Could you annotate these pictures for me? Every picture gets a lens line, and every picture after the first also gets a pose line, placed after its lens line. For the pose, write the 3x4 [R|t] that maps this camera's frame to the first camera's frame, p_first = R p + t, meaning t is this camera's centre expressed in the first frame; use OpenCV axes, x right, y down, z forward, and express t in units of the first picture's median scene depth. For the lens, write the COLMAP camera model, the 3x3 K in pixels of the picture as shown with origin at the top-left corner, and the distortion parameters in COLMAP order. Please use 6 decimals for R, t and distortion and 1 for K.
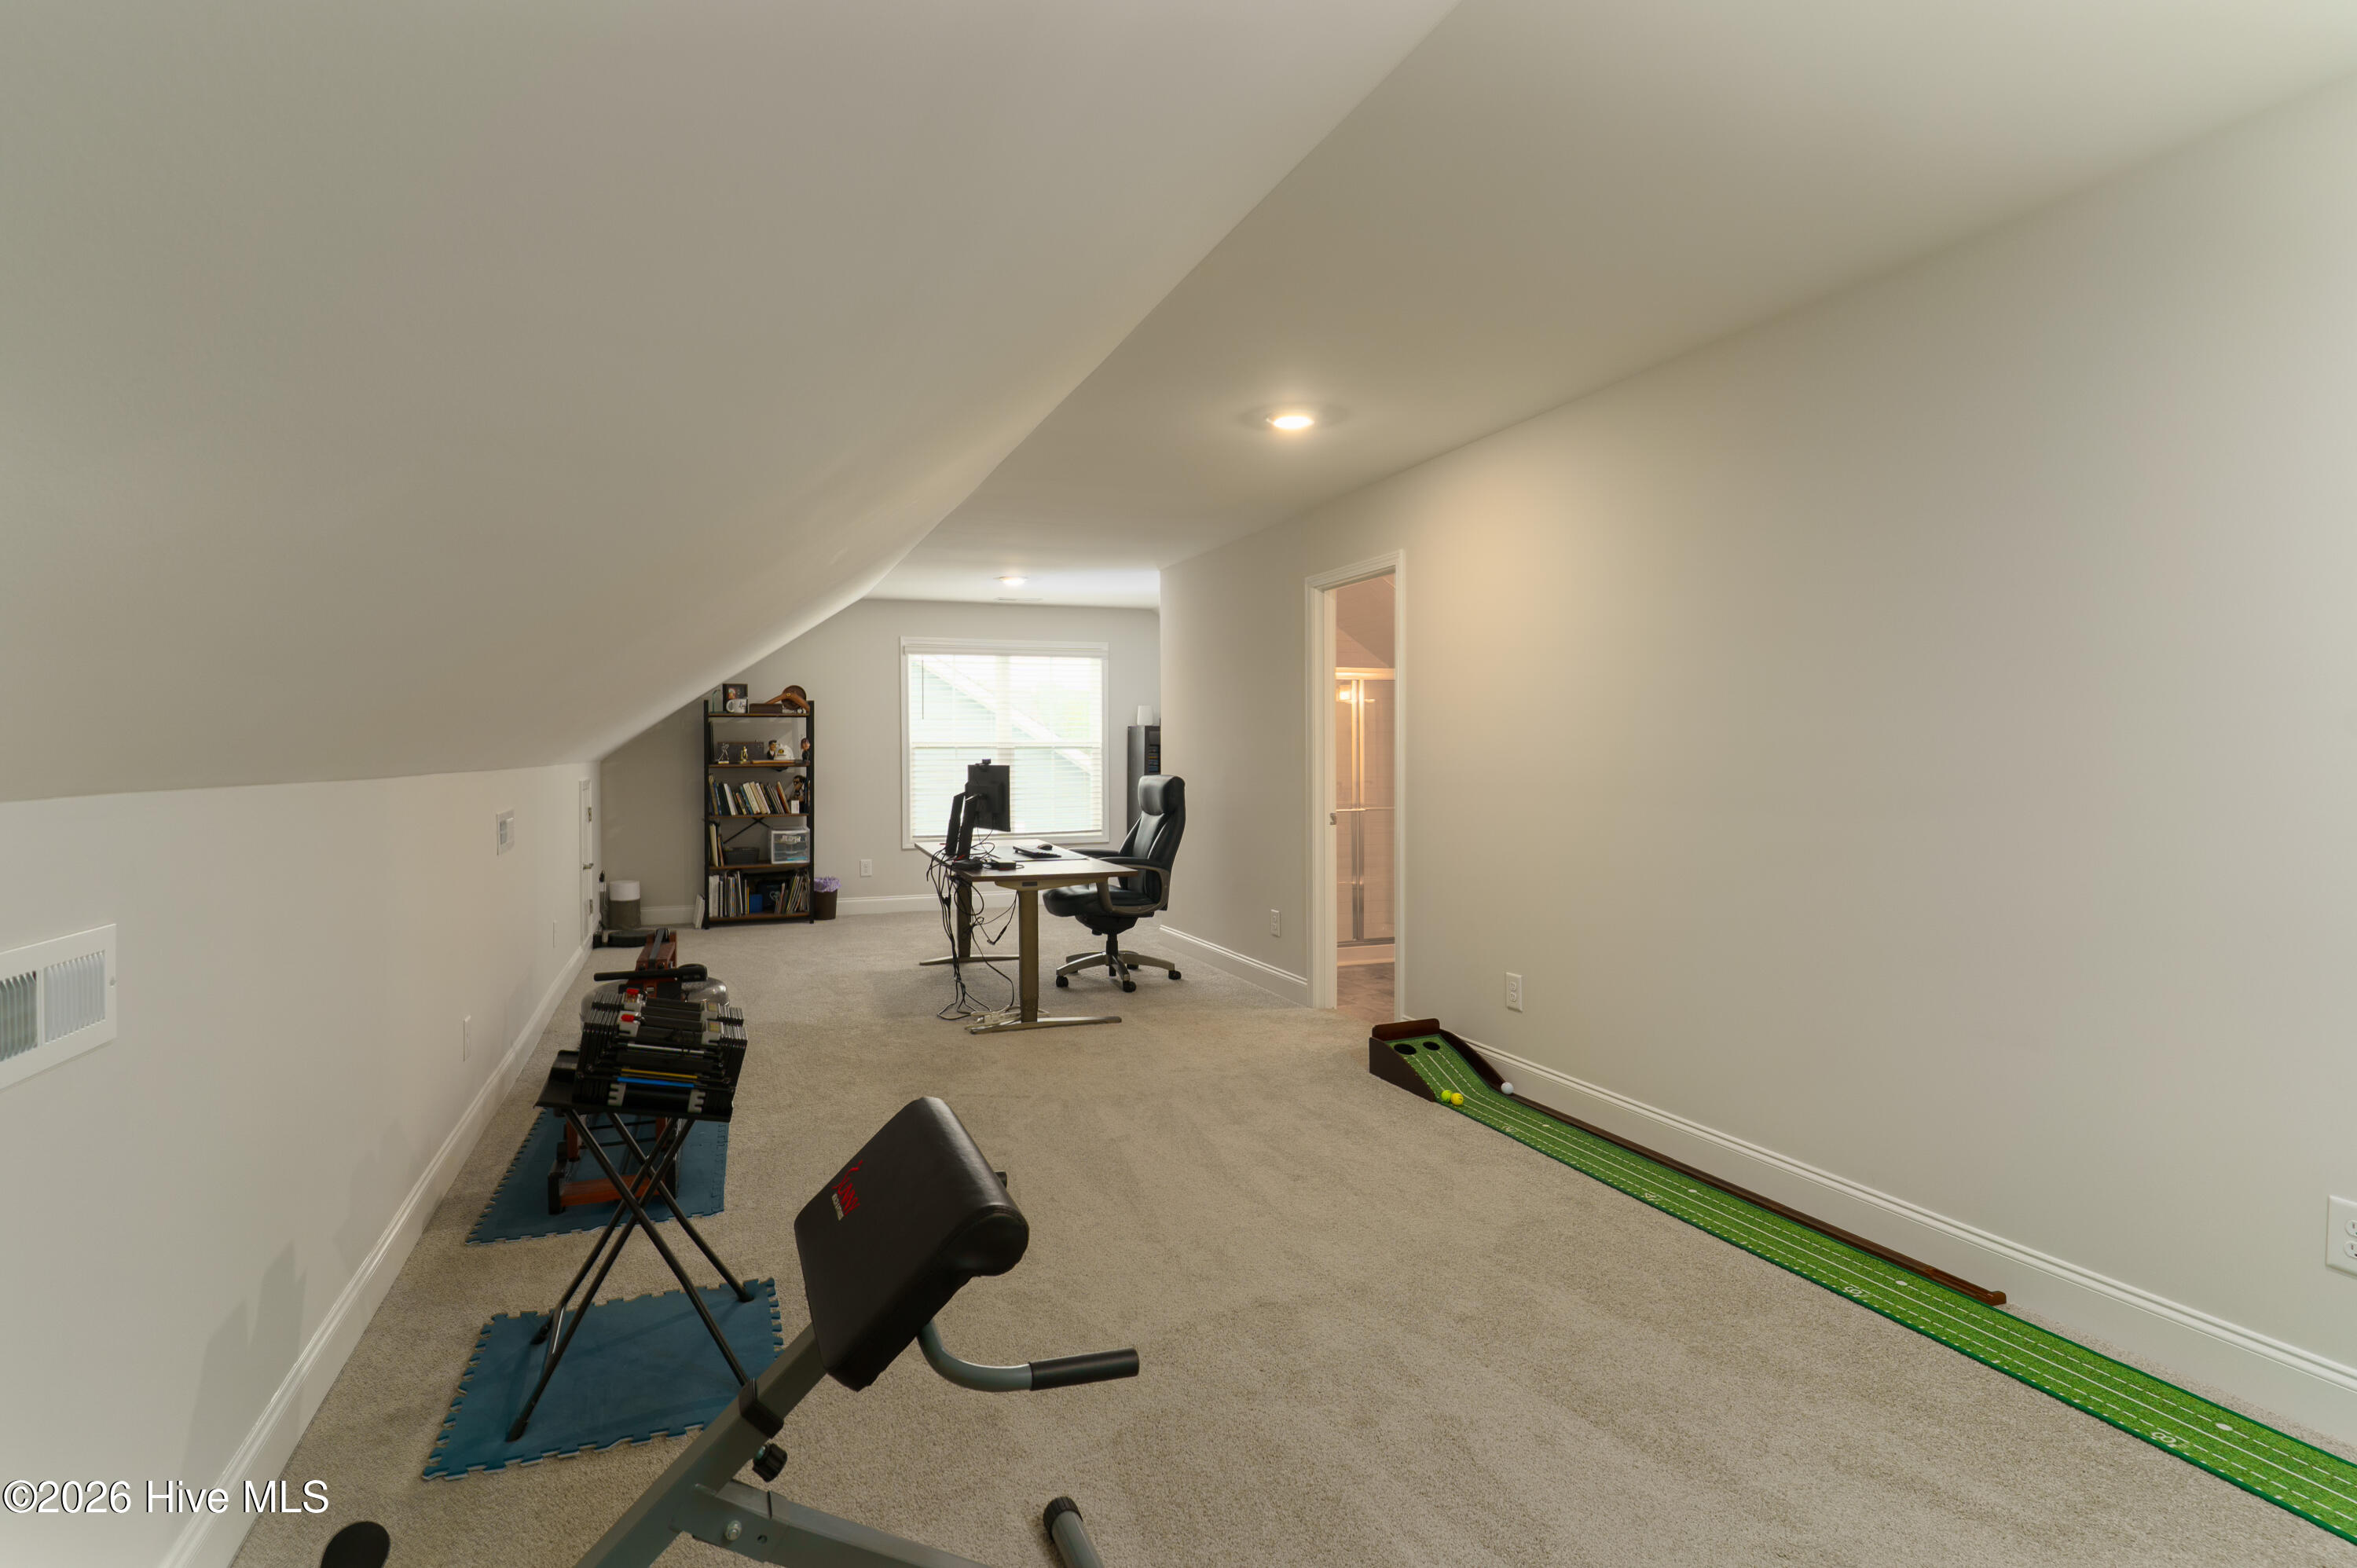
lens RADIAL K [[1159.3, 0, 1180.5], [0, 1159.3, 775.8], [0, 0, 1]] dist [-0.015933, 0.001234]
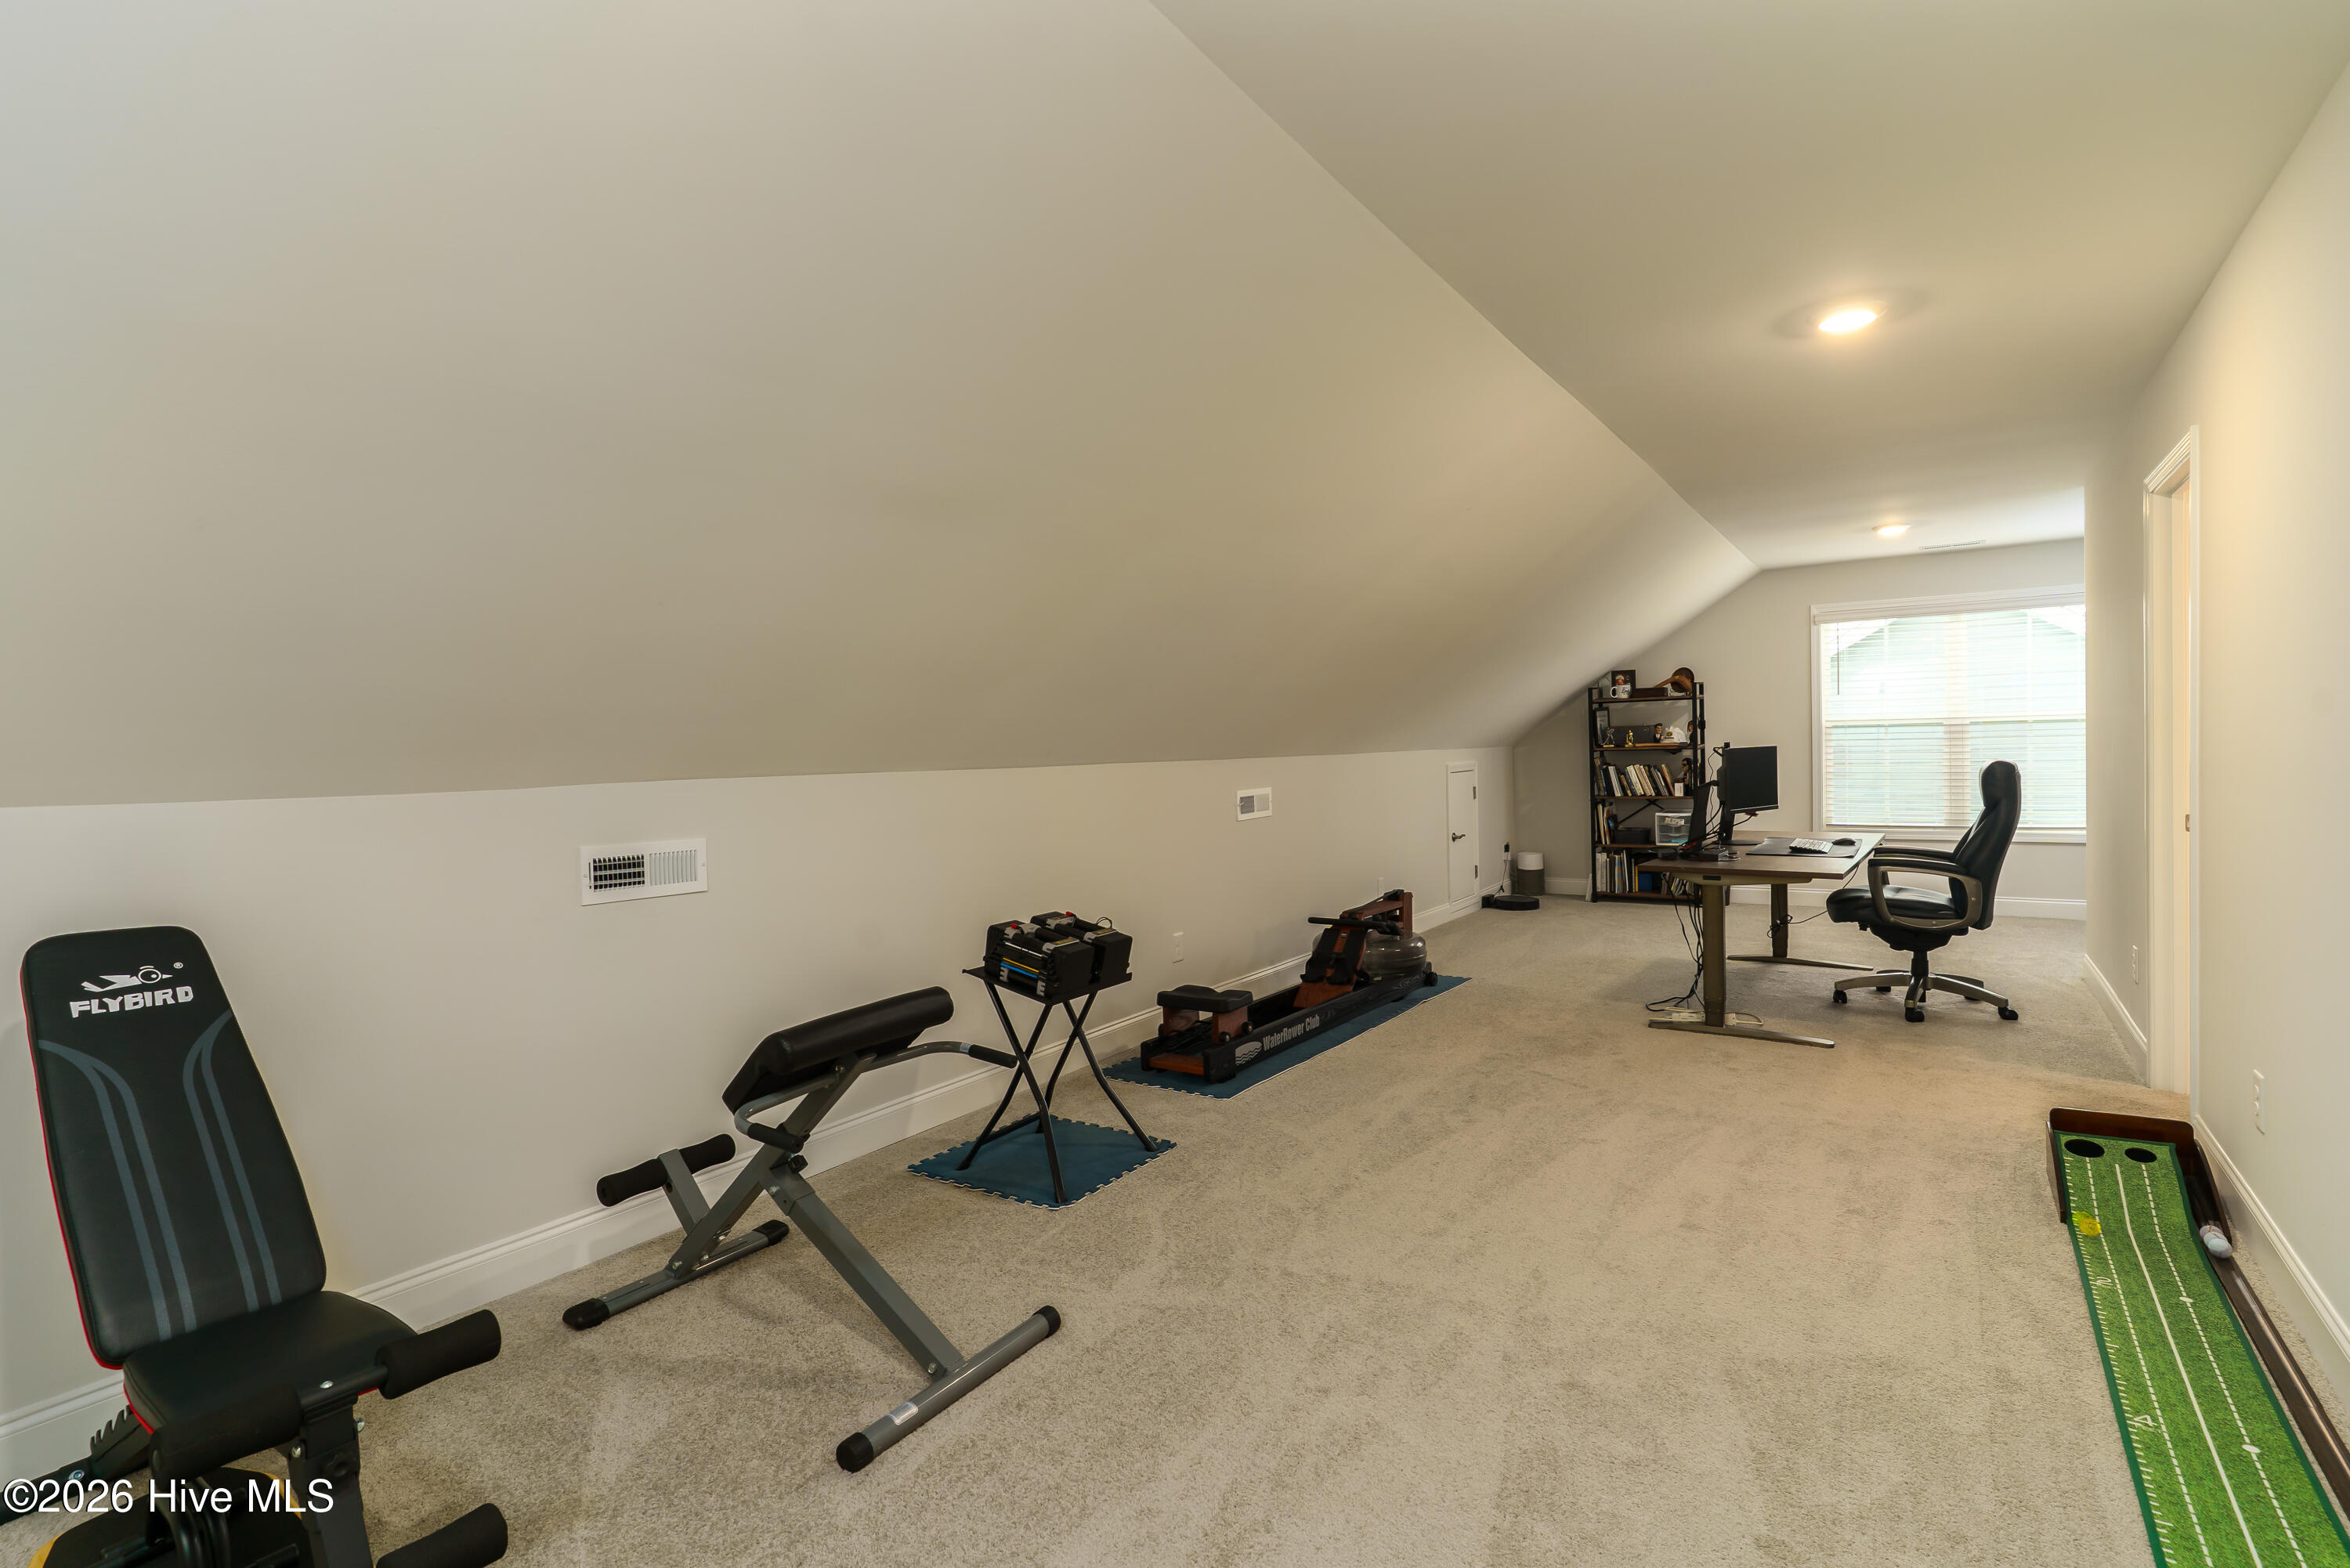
lens RADIAL K [[1155.8, 0, 1181.2], [0, 1155.8, 778.1], [0, 0, 1]] dist [-0.015933, 0.001234]
pose [[0.578367, 0.012033, -0.815688, 0.236582], [0.005888, 0.999804, 0.018923, -0.004531], [0.815755, -0.015747, 0.578183, 0.075380]]
